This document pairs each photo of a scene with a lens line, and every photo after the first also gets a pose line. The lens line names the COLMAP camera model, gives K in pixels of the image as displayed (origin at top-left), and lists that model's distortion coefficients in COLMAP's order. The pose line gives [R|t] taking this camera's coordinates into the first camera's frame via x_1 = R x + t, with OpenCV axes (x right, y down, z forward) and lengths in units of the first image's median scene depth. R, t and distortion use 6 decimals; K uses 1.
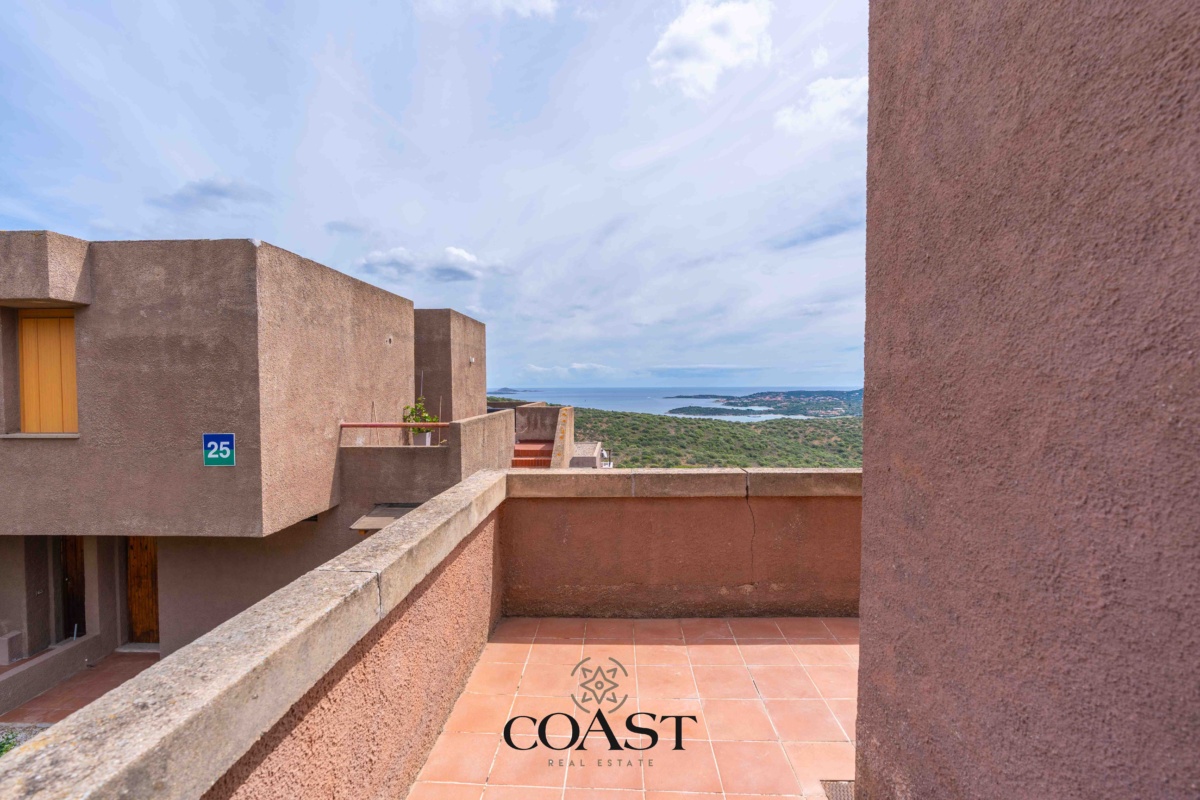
lens RADIAL K [[535.9, 0, 600.0], [0, 535.9, 400.0], [0, 0, 1]] dist [-0.011630, 0.004165]
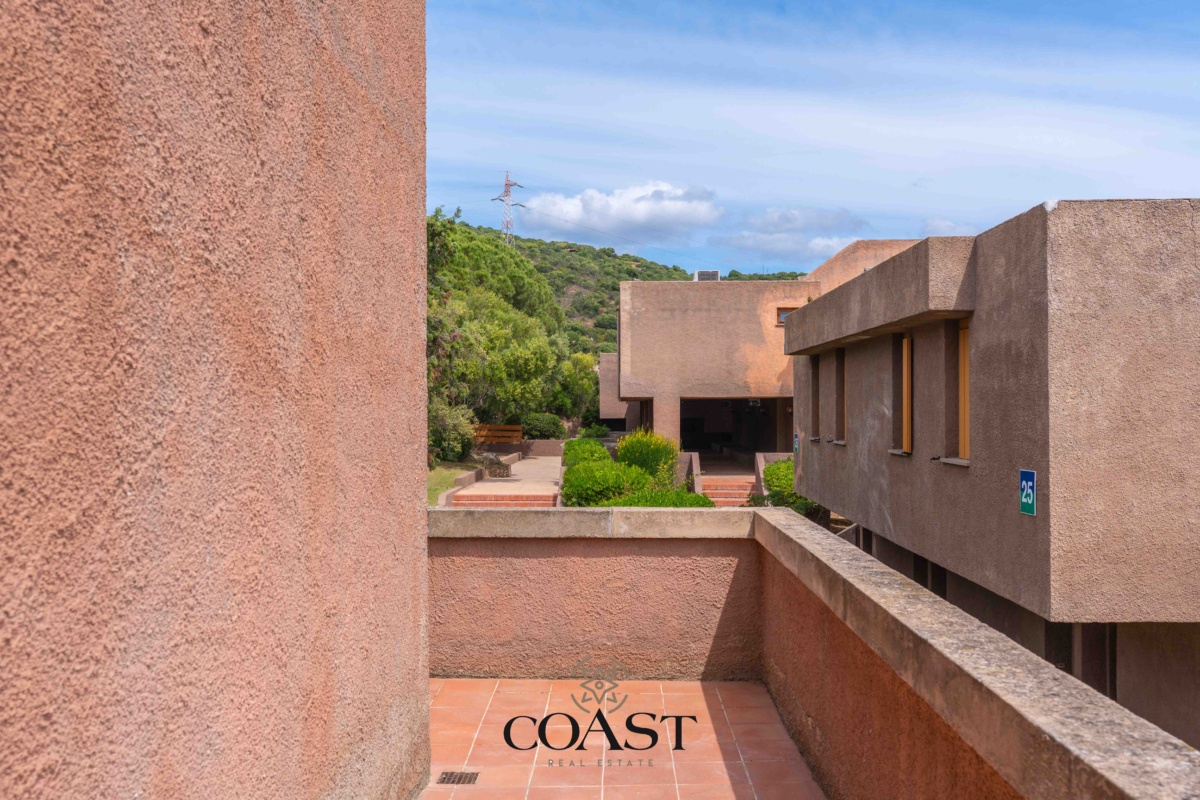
lens RADIAL K [[1146.4, 0, 600.0], [0, 1146.4, 400.0], [0, 0, 1]] dist [-0.003942, 0.002853]
pose [[0.007110, -0.005970, -0.999957, 0.872001], [-0.025376, 0.999659, -0.006149, -0.010481], [0.999653, 0.025418, 0.006956, 0.388631]]
